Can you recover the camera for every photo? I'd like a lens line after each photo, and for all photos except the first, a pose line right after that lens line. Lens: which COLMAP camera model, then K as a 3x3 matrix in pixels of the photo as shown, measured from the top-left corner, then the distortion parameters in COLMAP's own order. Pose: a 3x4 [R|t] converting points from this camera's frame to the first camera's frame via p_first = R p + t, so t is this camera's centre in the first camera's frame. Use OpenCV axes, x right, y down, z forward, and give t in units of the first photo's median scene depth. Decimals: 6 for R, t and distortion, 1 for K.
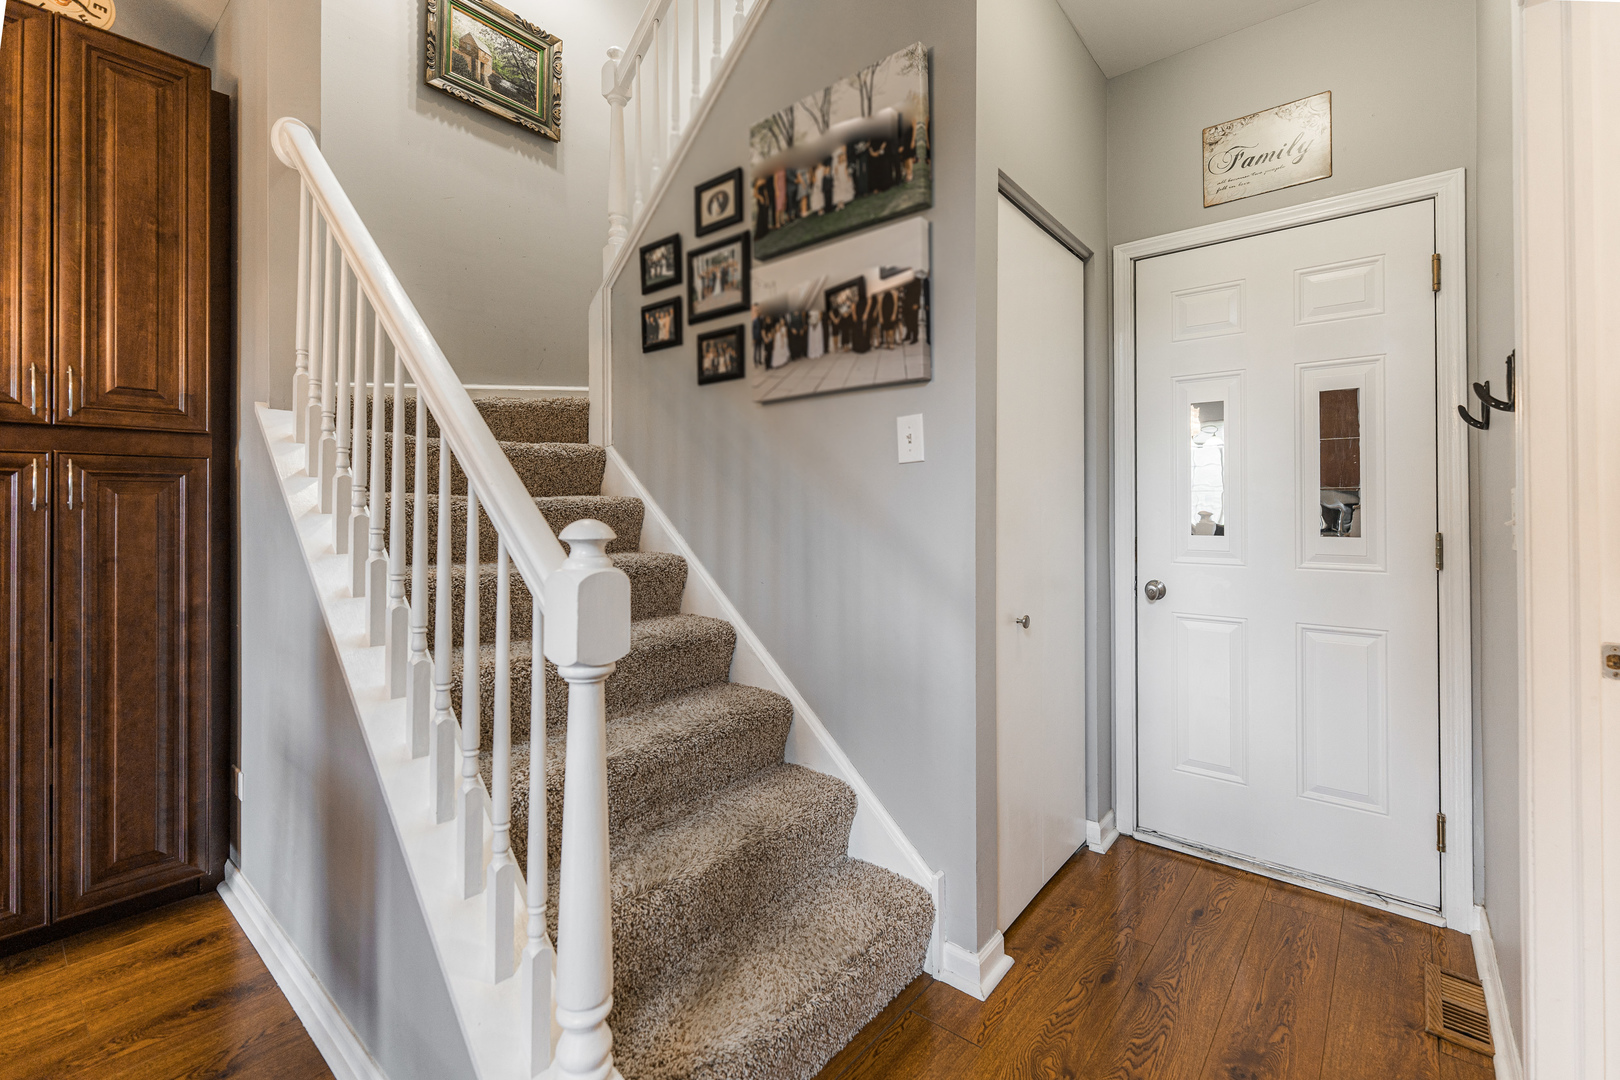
lens RADIAL K [[700.3, 0, 816.4], [0, 700.3, 502.0], [0, 0, 1]] dist [-0.011267, -0.000264]
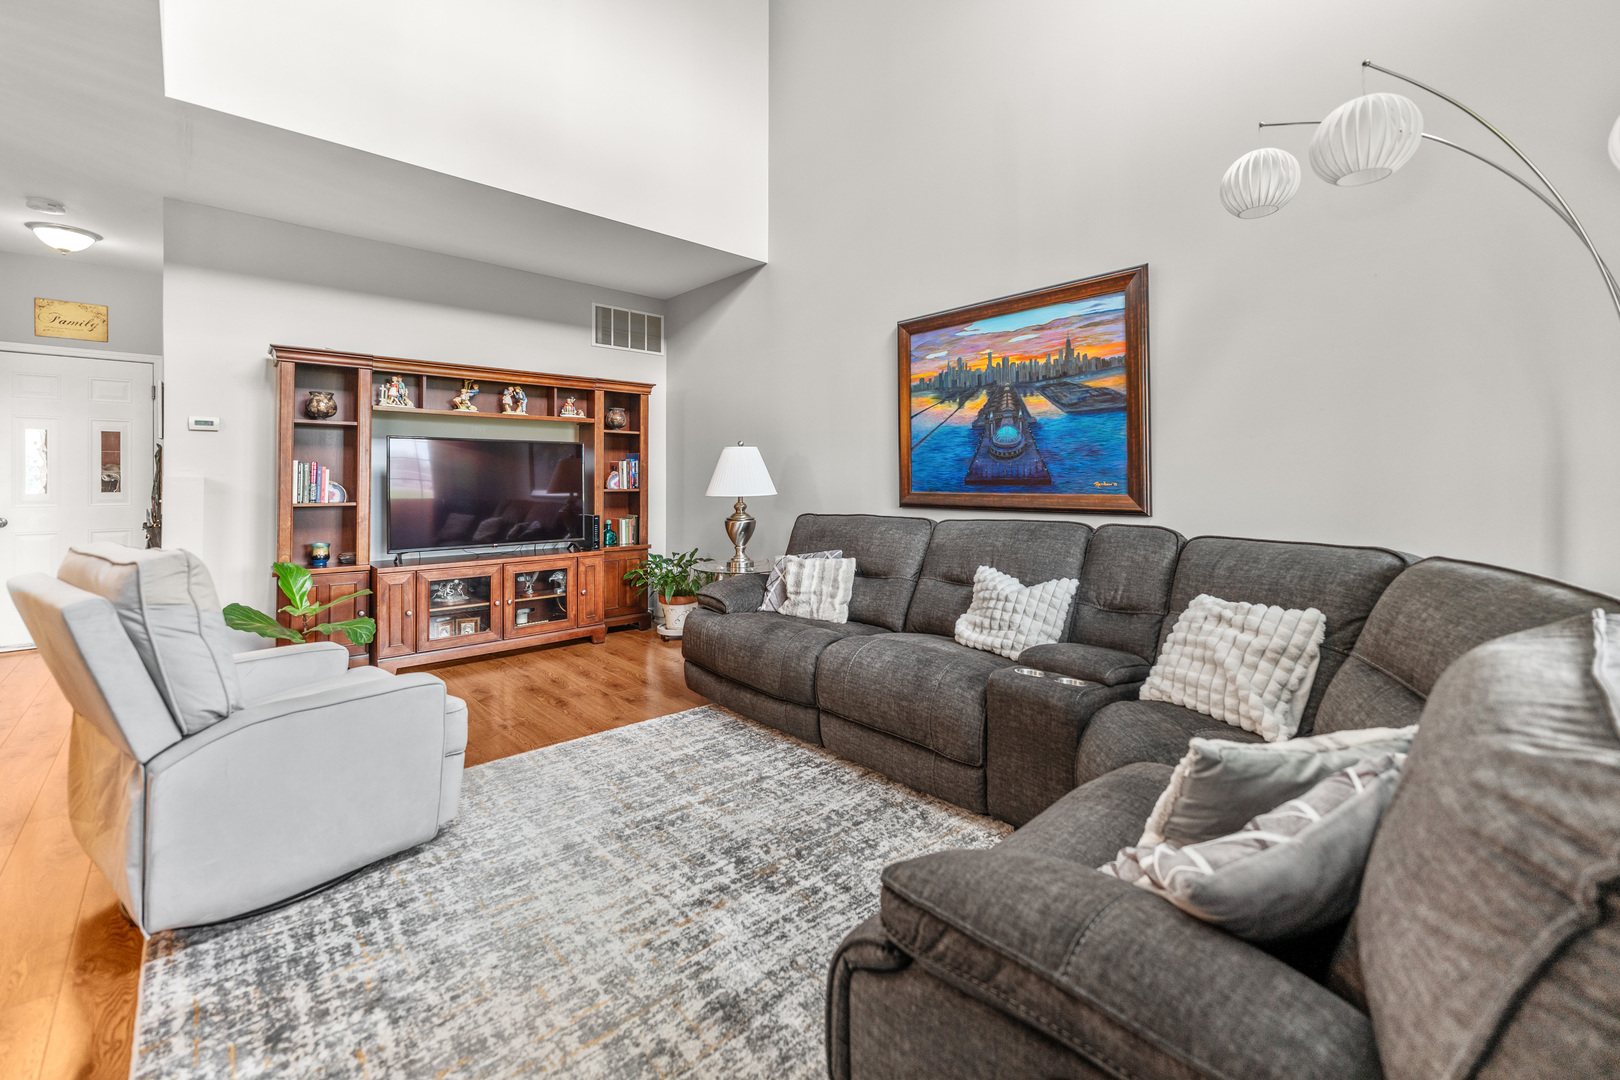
lens RADIAL K [[671.4, 0, 814.0], [0, 671.4, 480.4], [0, 0, 1]] dist [0.001099, 0.000052]
pose [[0.124219, -0.002741, 0.992251, -1.271741], [-0.004645, 0.999984, 0.003344, -0.009498], [-0.992244, -0.005024, 0.124204, -1.727325]]
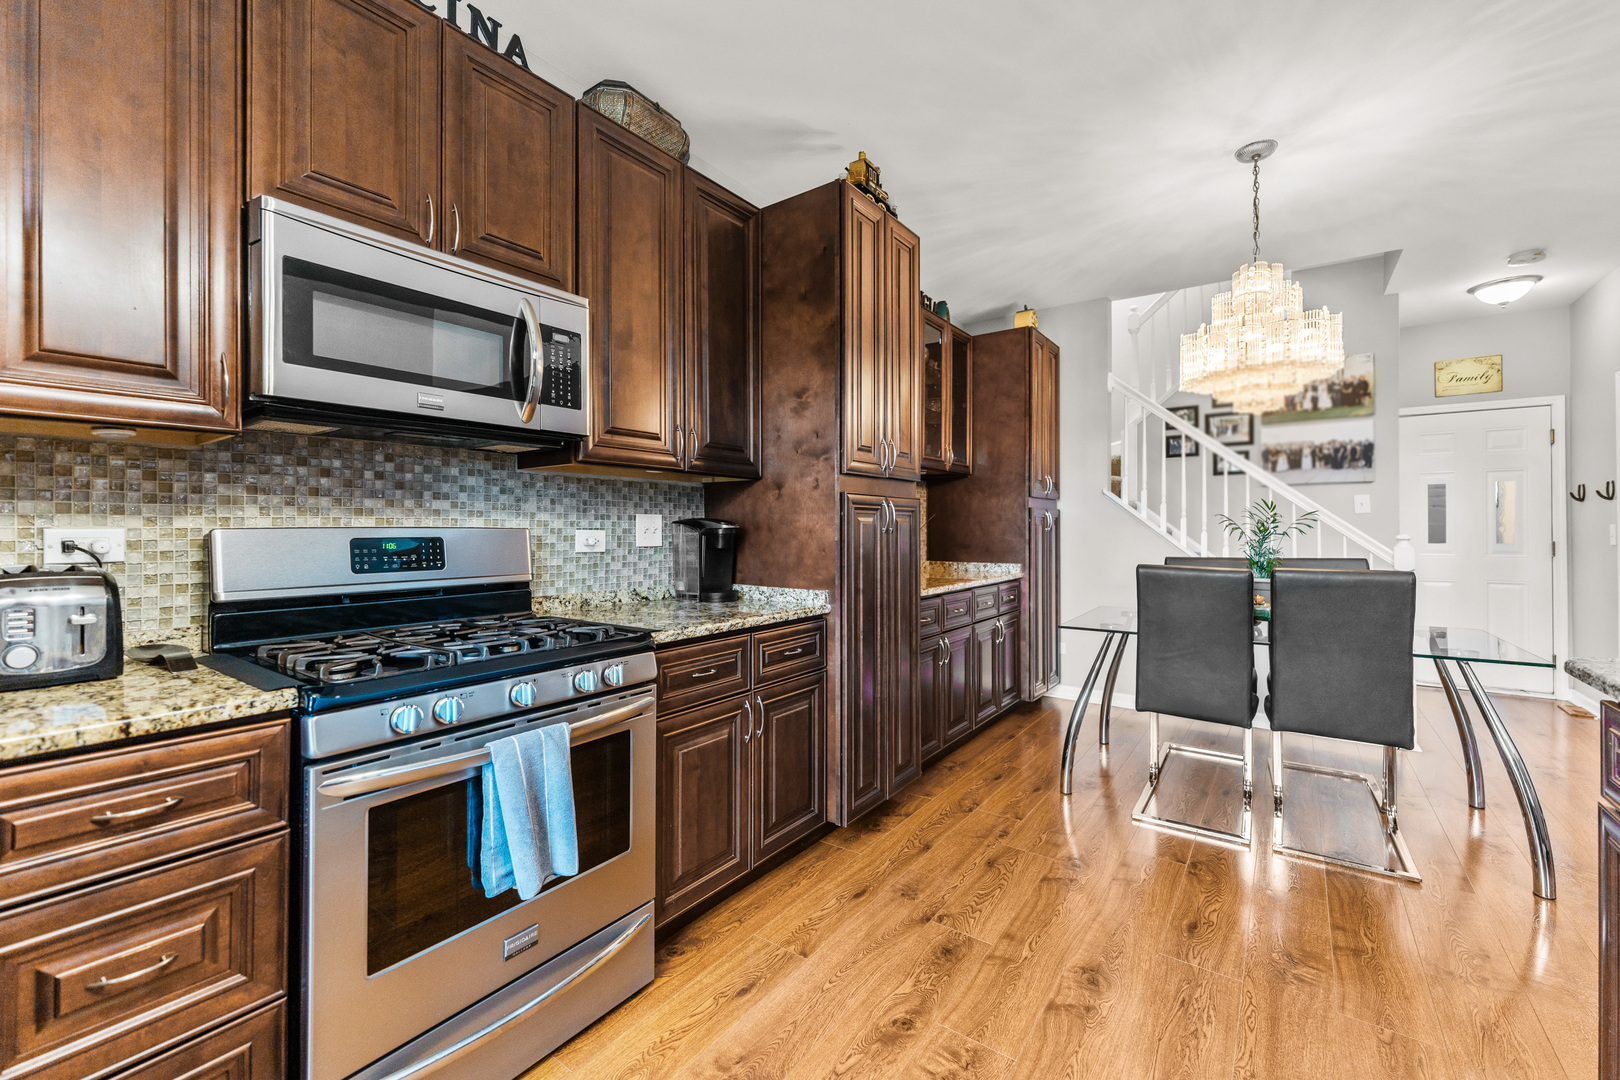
lens RADIAL K [[661.6, 0, 791.1], [0, 661.6, 525.0], [0, 0, 1]] dist [0.002021, 0.000164]
pose [[0.998939, 0.001046, 0.046041, -1.795189], [-0.000964, 0.999998, -0.001806, -0.005268], [-0.046042, 0.001759, 0.998938, -1.155503]]
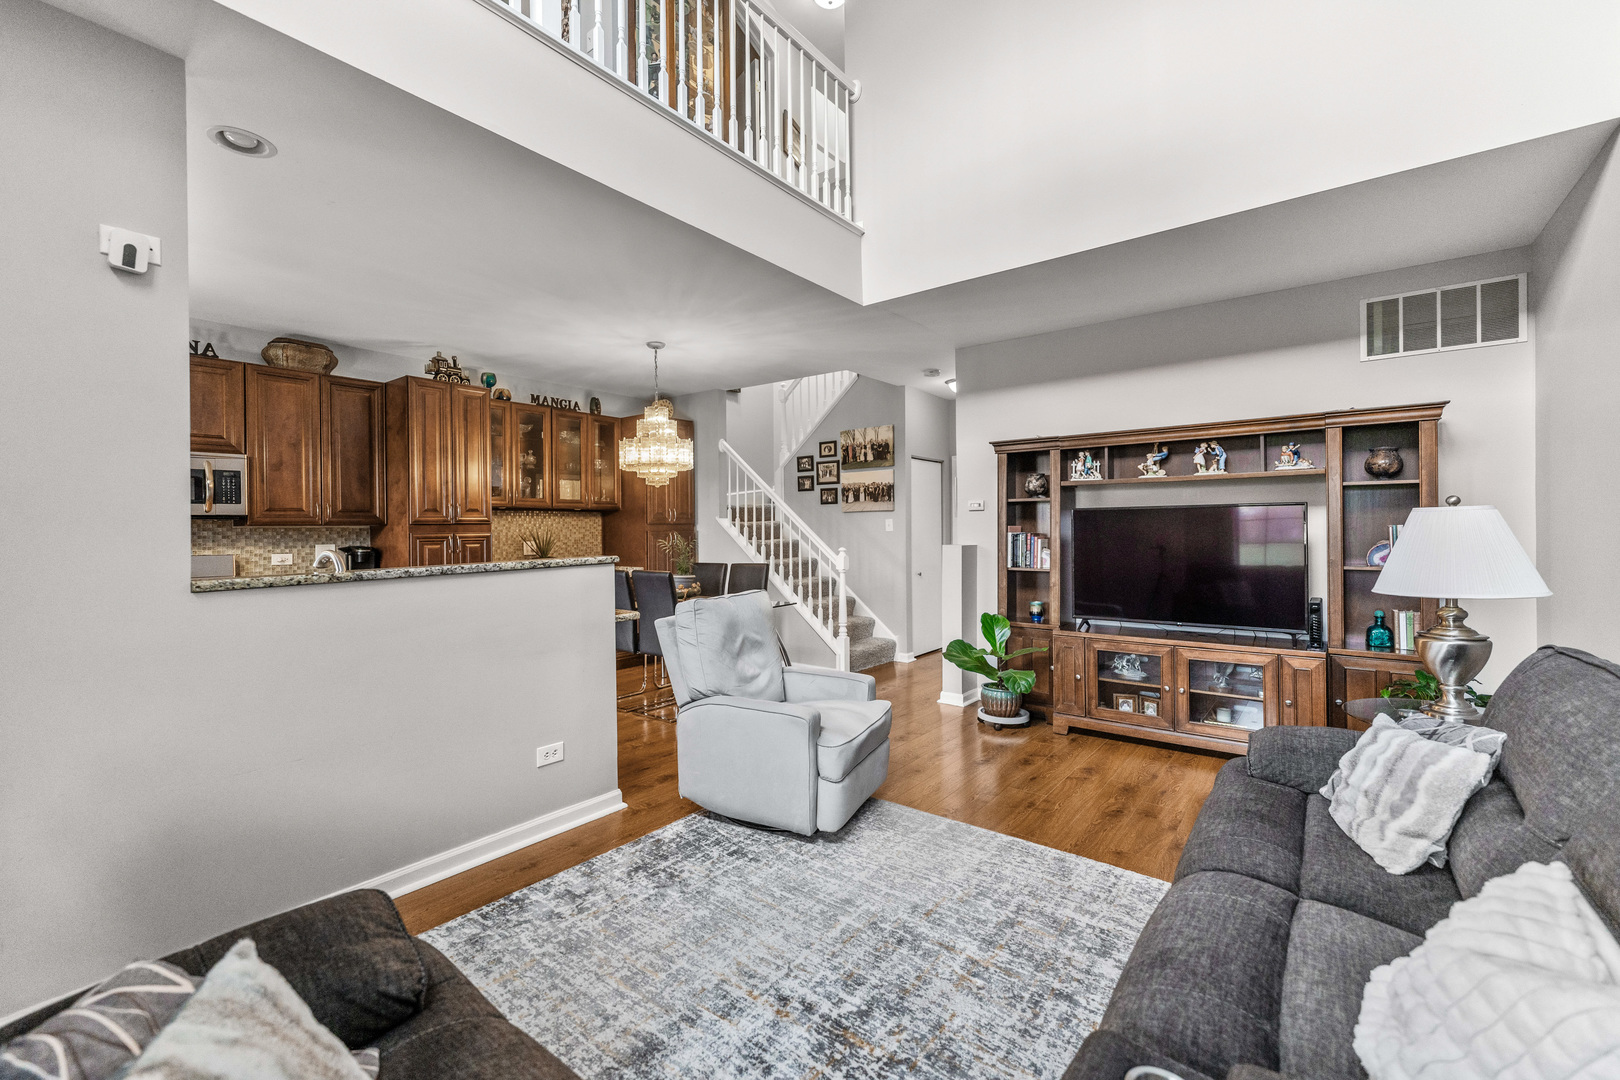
lens RADIAL K [[683.2, 0, 790.0], [0, 683.2, 530.0], [0, 0, 1]] dist [-0.000381, -0.000046]
pose [[0.999639, -0.008064, 0.025610, -0.437111], [0.007915, 0.999951, 0.005910, -0.078732], [-0.025656, -0.005705, 0.999655, -2.367693]]
